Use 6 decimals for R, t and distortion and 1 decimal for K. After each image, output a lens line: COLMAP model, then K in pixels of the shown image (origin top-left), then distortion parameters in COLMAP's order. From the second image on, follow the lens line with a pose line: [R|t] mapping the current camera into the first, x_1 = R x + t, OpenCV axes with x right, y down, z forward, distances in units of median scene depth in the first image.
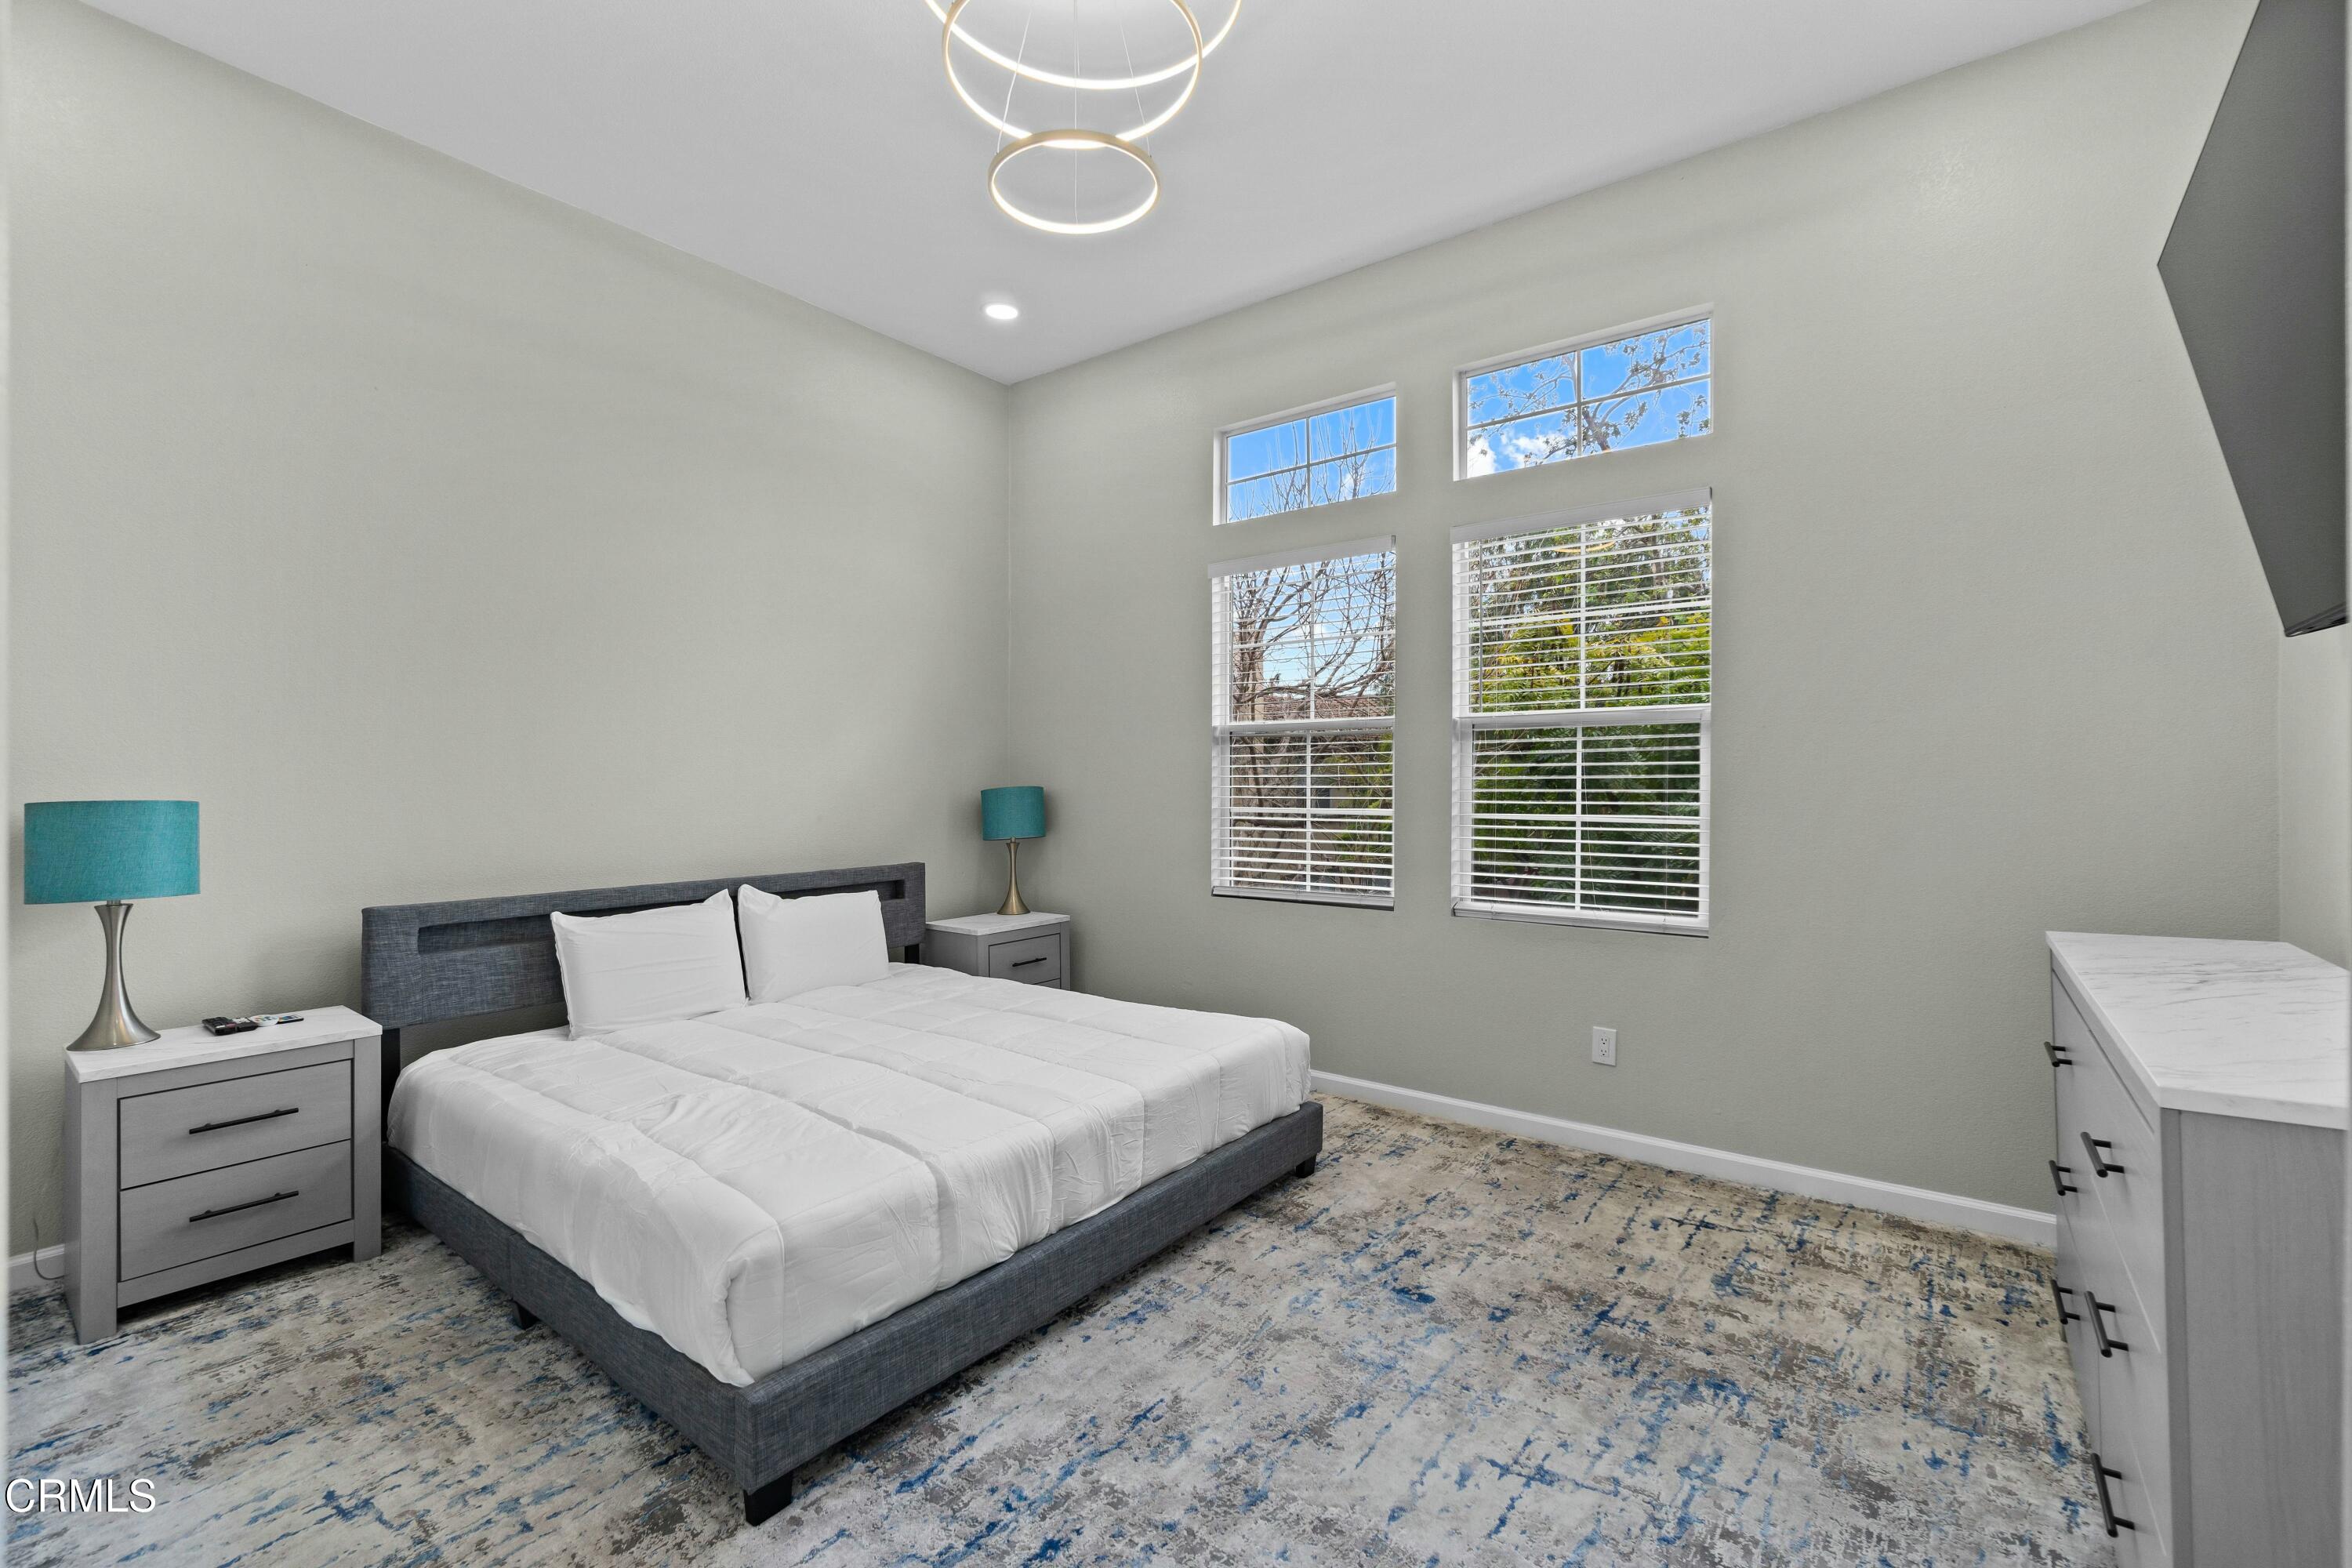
lens RADIAL K [[1018.4, 0, 1178.7], [0, 1018.4, 772.1], [0, 0, 1]] dist [-0.002266, -0.000603]
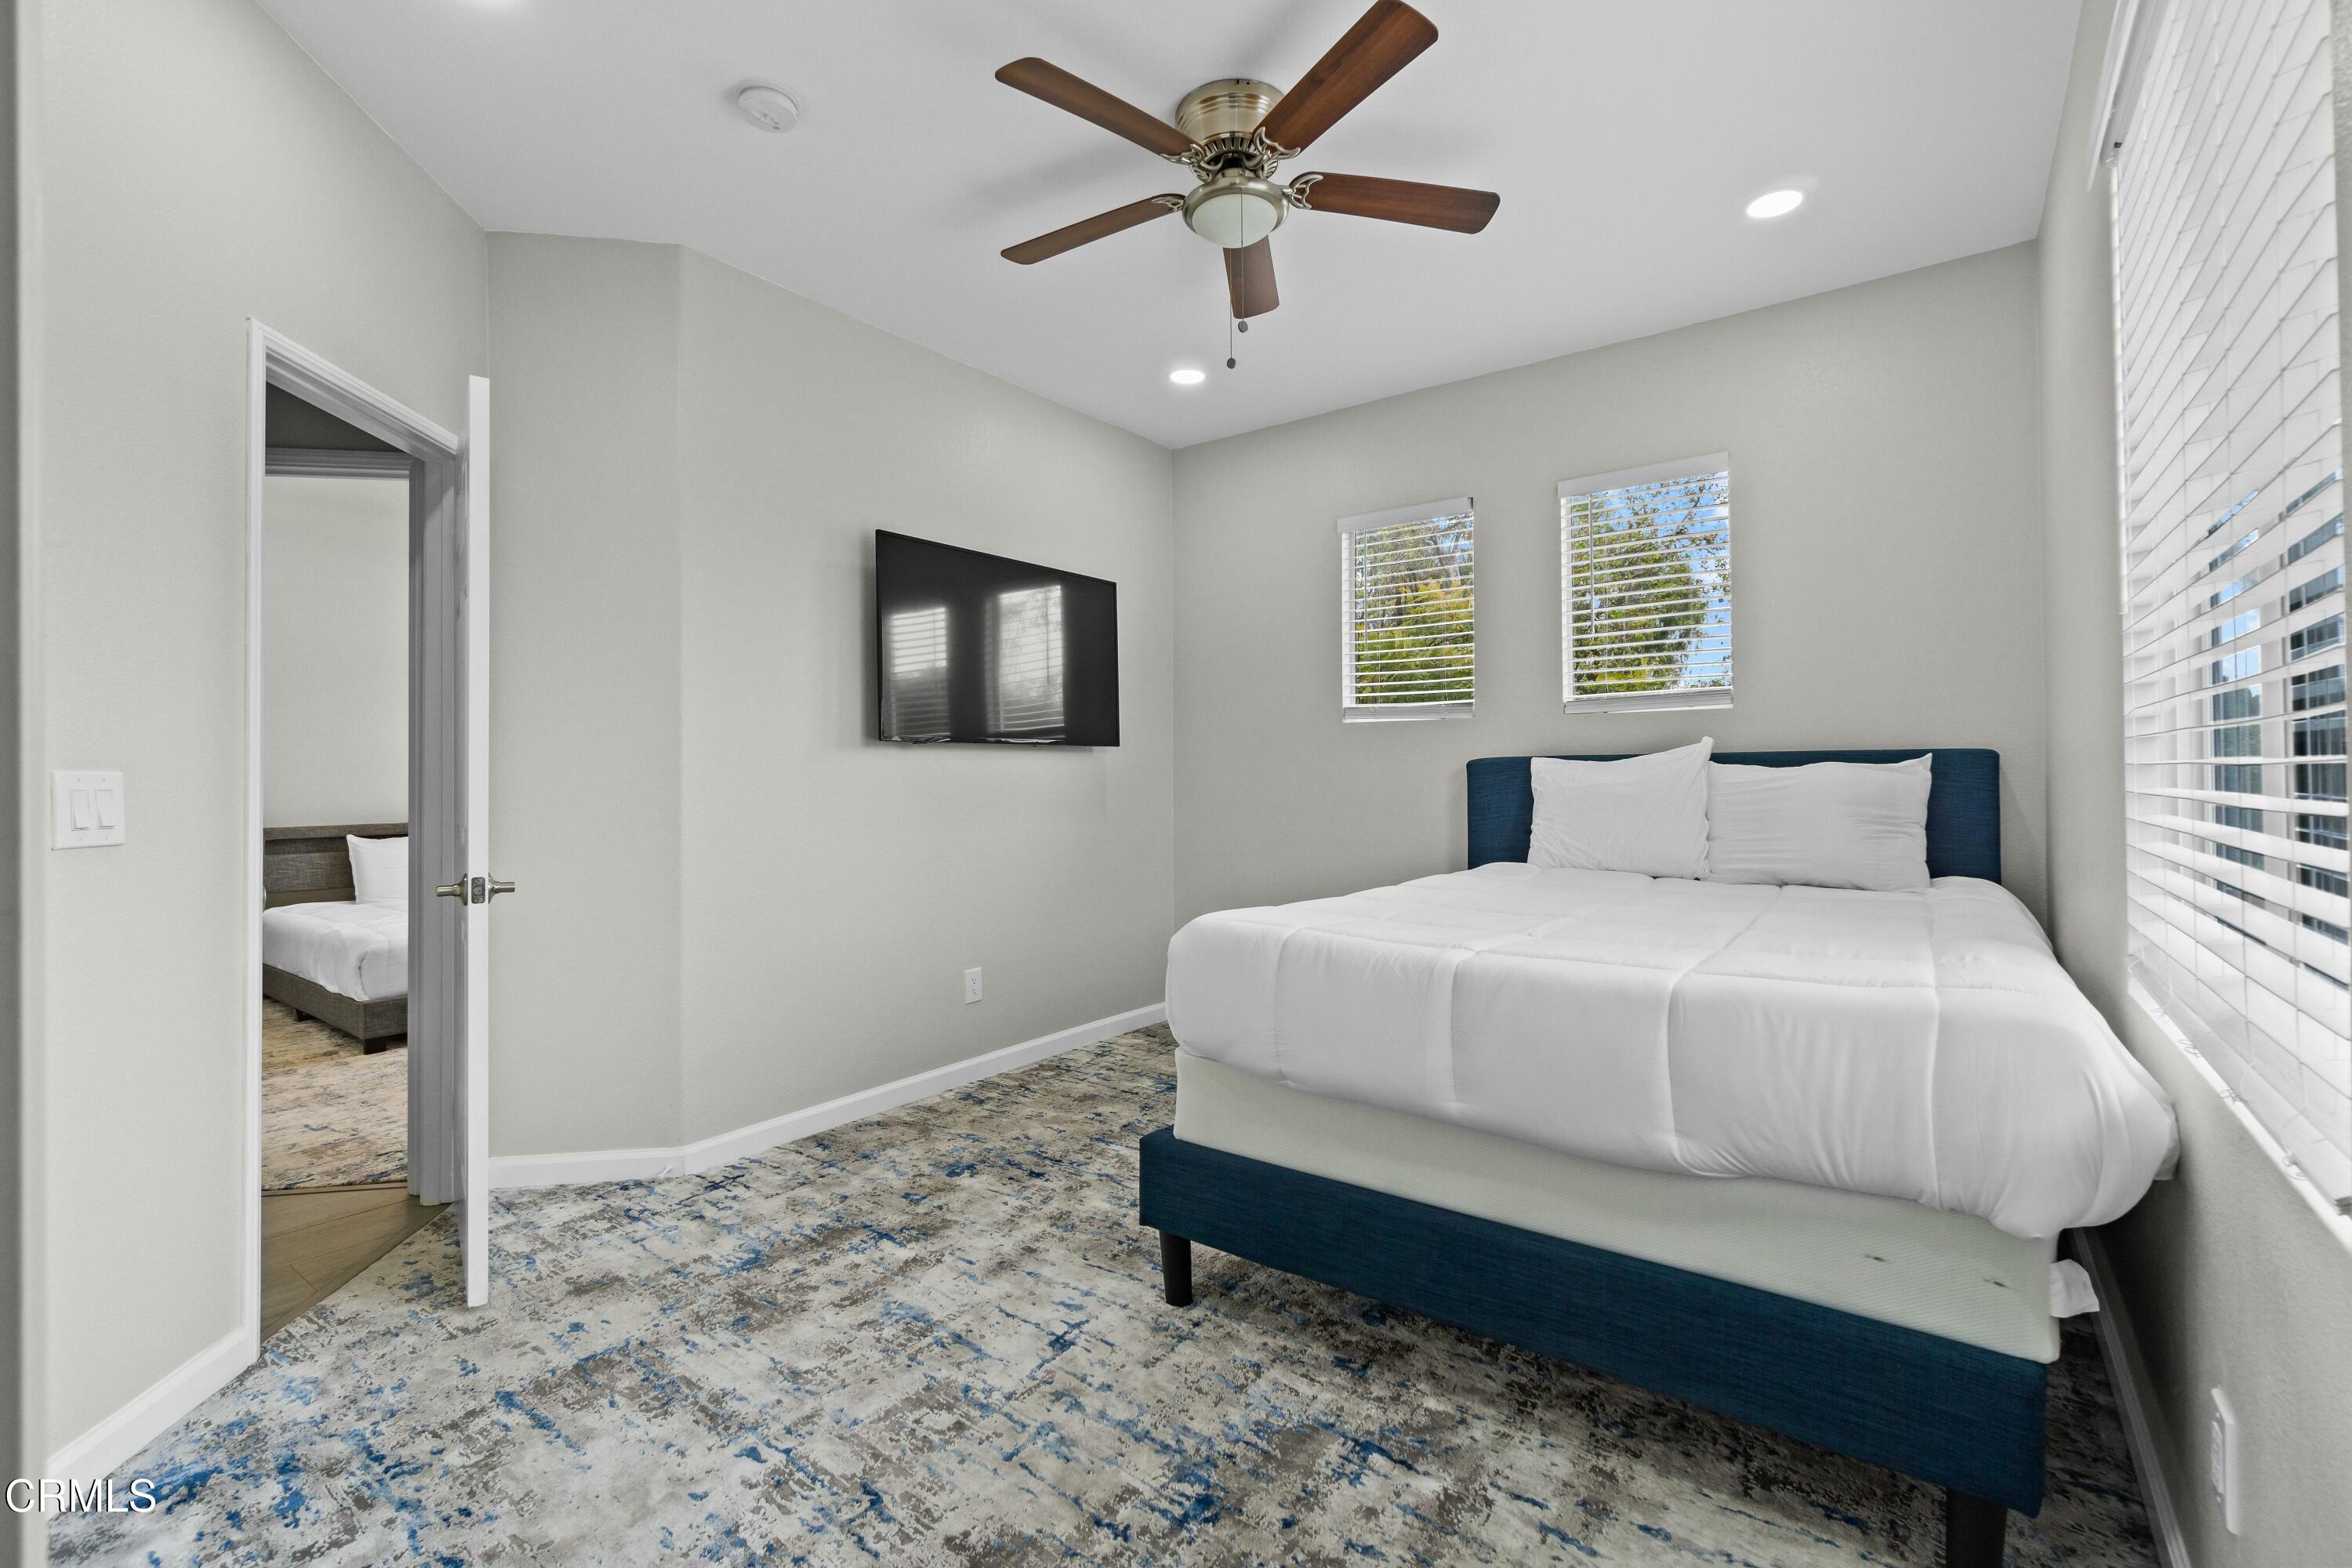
lens RADIAL K [[1018.4, 0, 1178.7], [0, 1018.4, 772.1], [0, 0, 1]] dist [-0.002266, -0.000603]
pose [[0.022806, 0.000313, -0.999740, 1.468679], [0.023332, 0.999727, 0.000846, 0.064002], [0.999468, -0.023346, 0.022792, 1.290224]]
